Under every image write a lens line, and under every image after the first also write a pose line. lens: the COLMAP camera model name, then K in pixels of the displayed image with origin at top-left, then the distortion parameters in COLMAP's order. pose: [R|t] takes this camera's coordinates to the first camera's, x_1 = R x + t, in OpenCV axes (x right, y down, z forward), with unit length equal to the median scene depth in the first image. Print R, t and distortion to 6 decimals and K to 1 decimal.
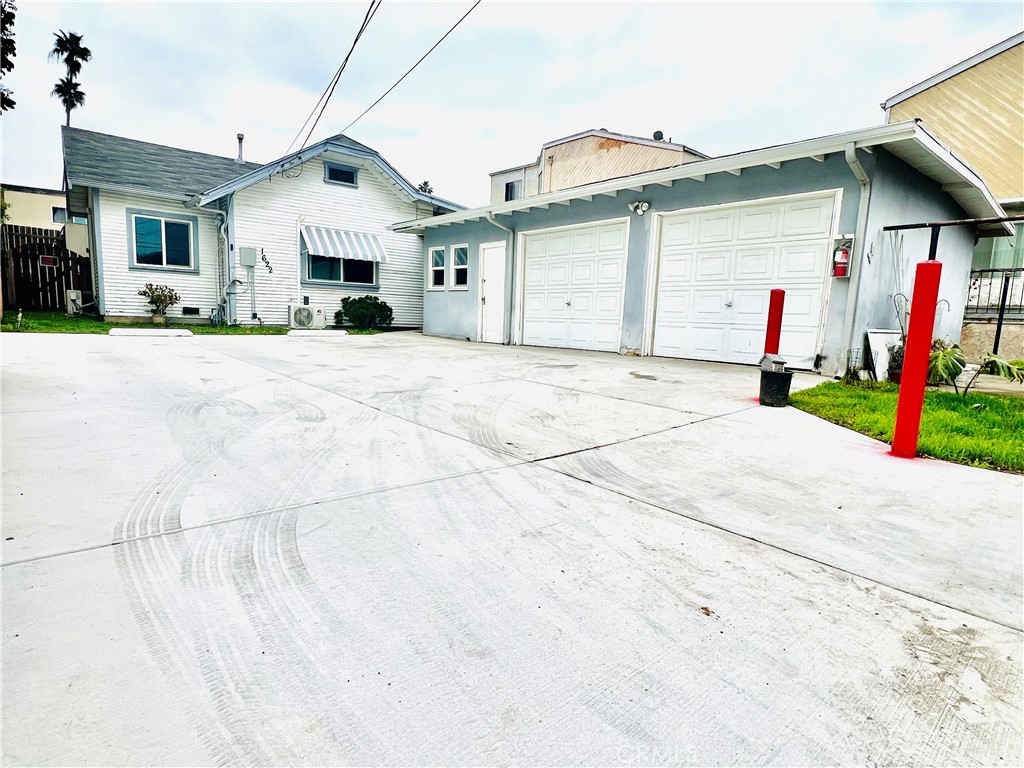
lens RADIAL K [[548.9, 0, 512.5], [0, 548.9, 377.0], [0, 0, 1]] dist [-0.005017, 0.002938]
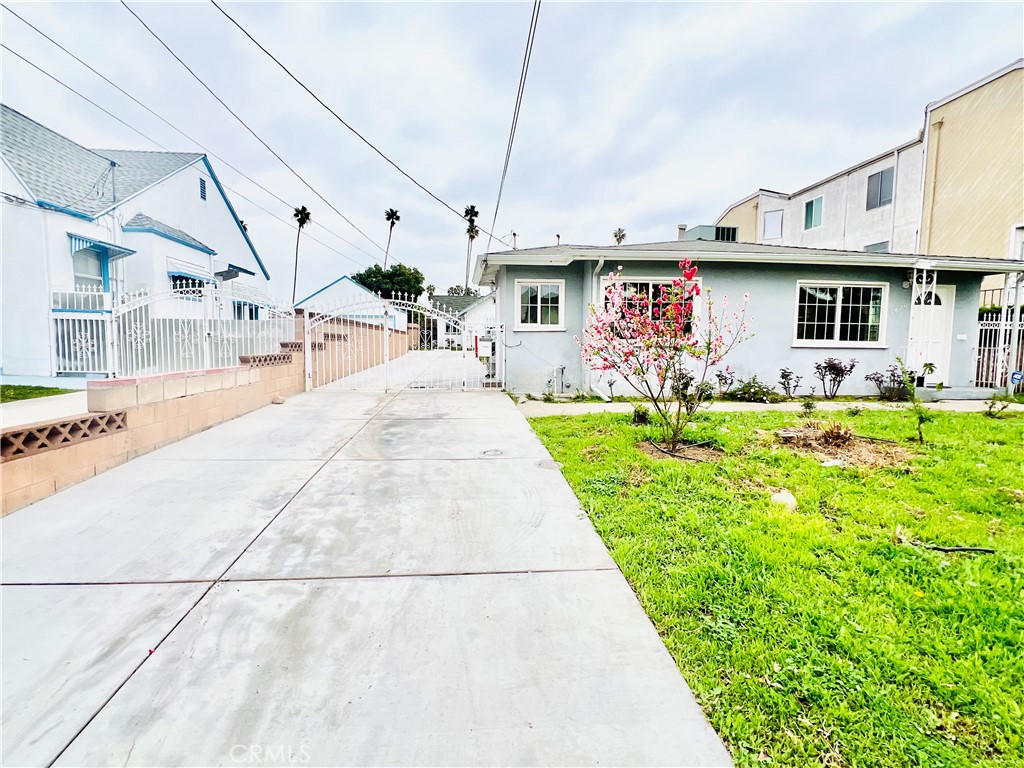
lens RADIAL K [[492.2, 0, 508.6], [0, 492.2, 384.6], [0, 0, 1]] dist [-0.004887, 0.002510]
pose [[0.805396, 0.018435, -0.592451, 1.518198], [-0.041048, 0.998851, -0.024722, 0.194405], [0.591315, 0.044230, 0.805227, -1.307304]]
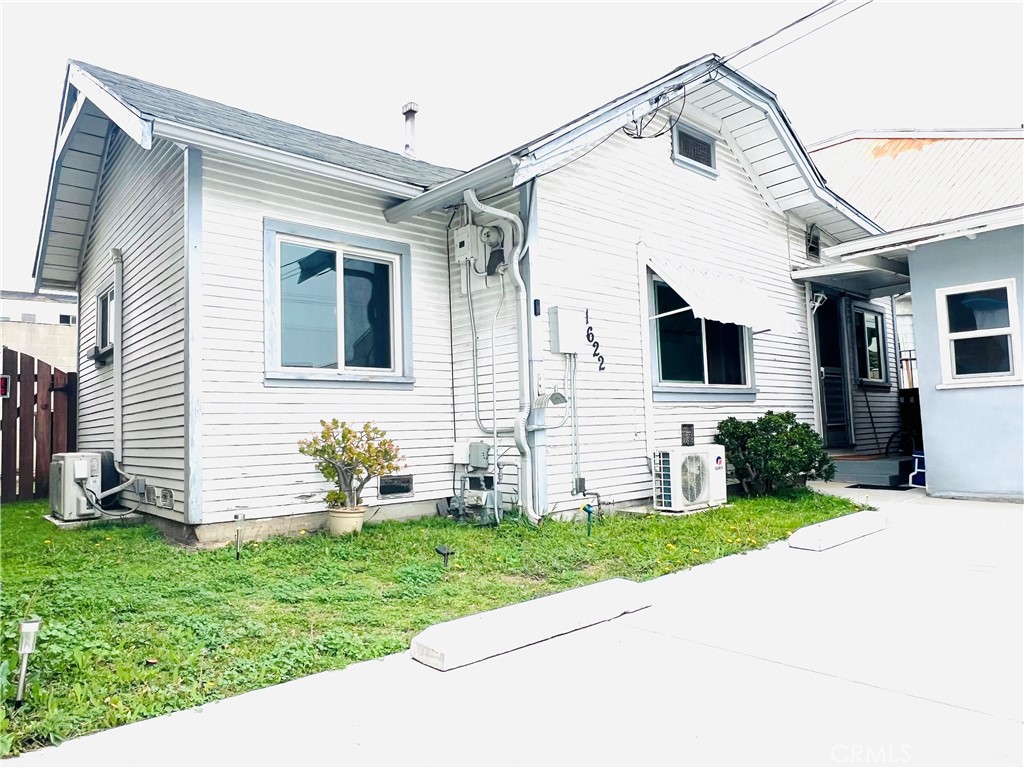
lens RADIAL K [[675.2, 0, 516.2], [0, 675.2, 383.8], [0, 0, 1]] dist [-0.001268, -0.000505]
pose [[0.996592, -0.070892, 0.042172, -0.520077], [0.077321, 0.980948, -0.178221, -0.099659], [-0.028734, 0.180874, 0.983086, 0.530058]]
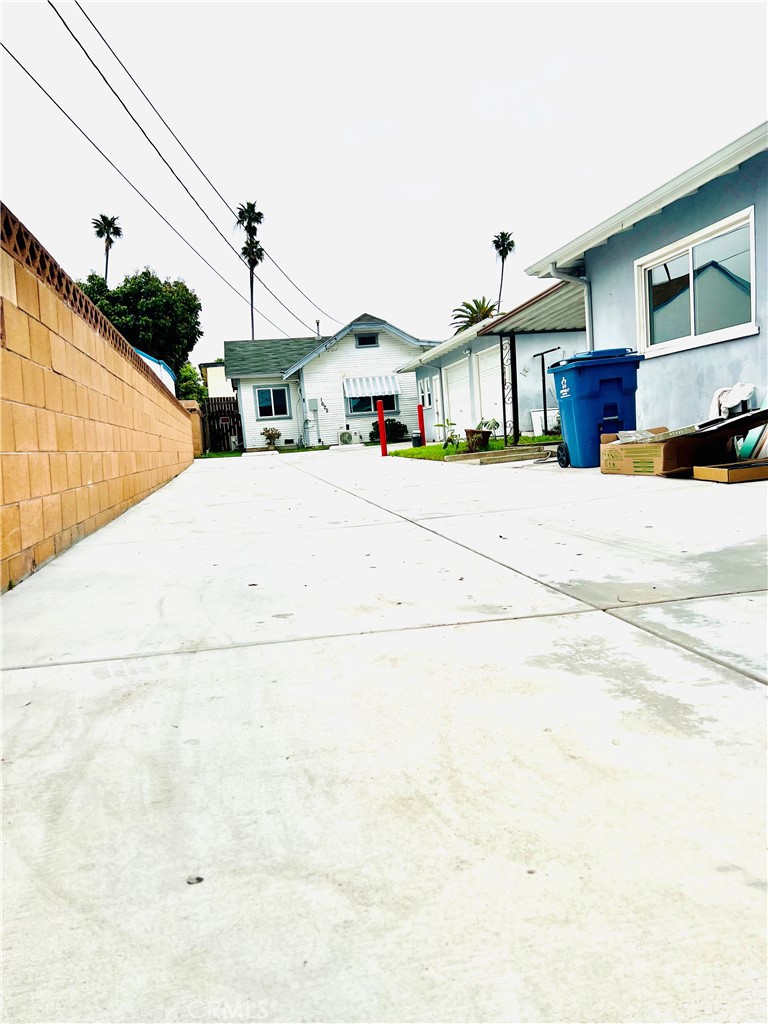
lens RADIAL K [[762.1, 0, 393.4], [0, 762.1, 519.2], [0, 0, 1]] dist [0.052696, -0.001541]
pose [[0.859844, -0.050997, -0.508003, 0.832928], [0.052986, 0.998539, -0.010557, 0.153325], [0.507800, -0.017839, 0.861290, -0.816825]]
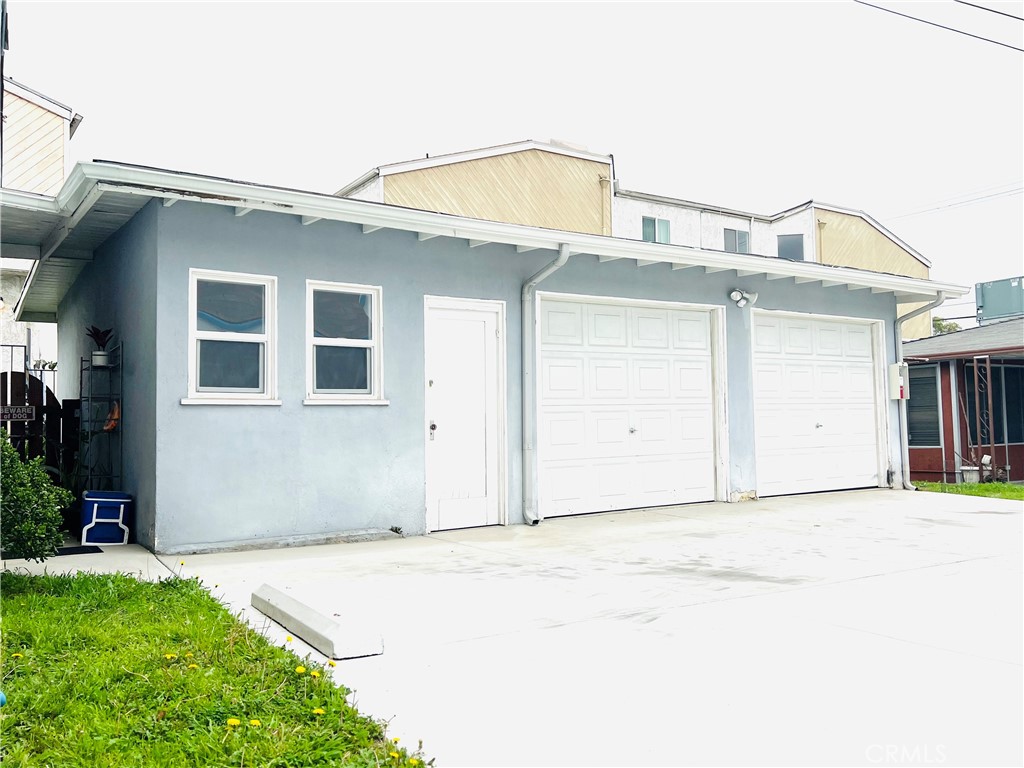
lens RADIAL K [[830.5, 0, 512.1], [0, 830.5, 381.5], [0, 0, 1]] dist [0.046717, -0.033930]
pose [[0.131332, 0.013881, 0.991241, -0.617742], [0.131341, 0.990844, -0.031277, -0.137825], [-0.982599, 0.134298, 0.128307, 0.796291]]
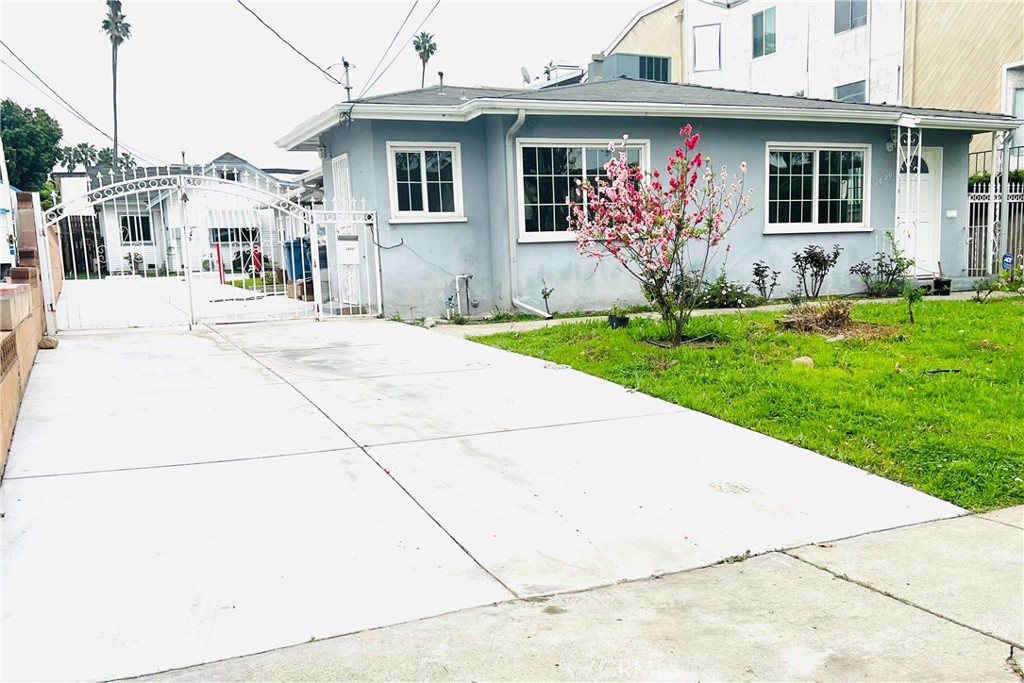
lens RADIAL K [[967.1, 0, 535.6], [0, 967.1, 392.8], [0, 0, 1]] dist [0.036103, 0.000000]
pose [[0.952540, -0.026606, -0.303248, 1.502008], [0.036220, 0.999002, 0.026123, 0.245132], [0.302250, -0.035867, 0.952554, -1.595950]]
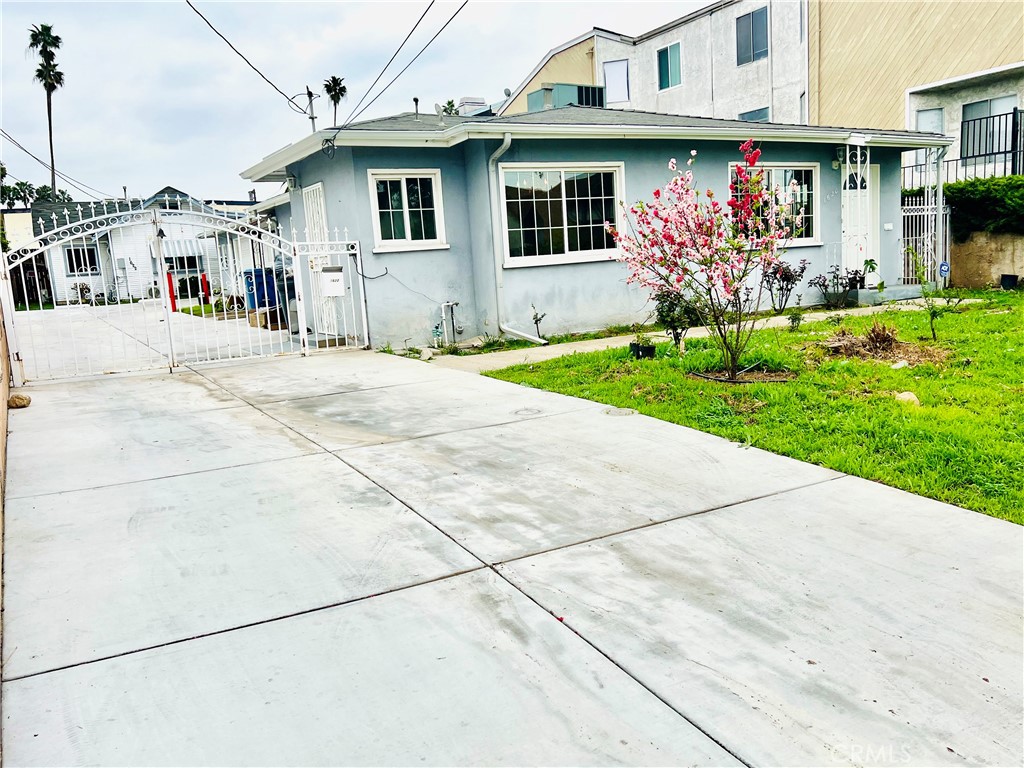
lens RADIAL K [[830.5, 0, 509.9], [0, 830.5, 385.4], [0, 0, 1]] dist [0.046717, -0.033930]
pose [[0.972744, -0.069791, -0.221129, 1.368298], [0.078130, 0.996516, 0.029181, 0.210053], [0.218322, -0.045663, 0.974808, -1.475700]]
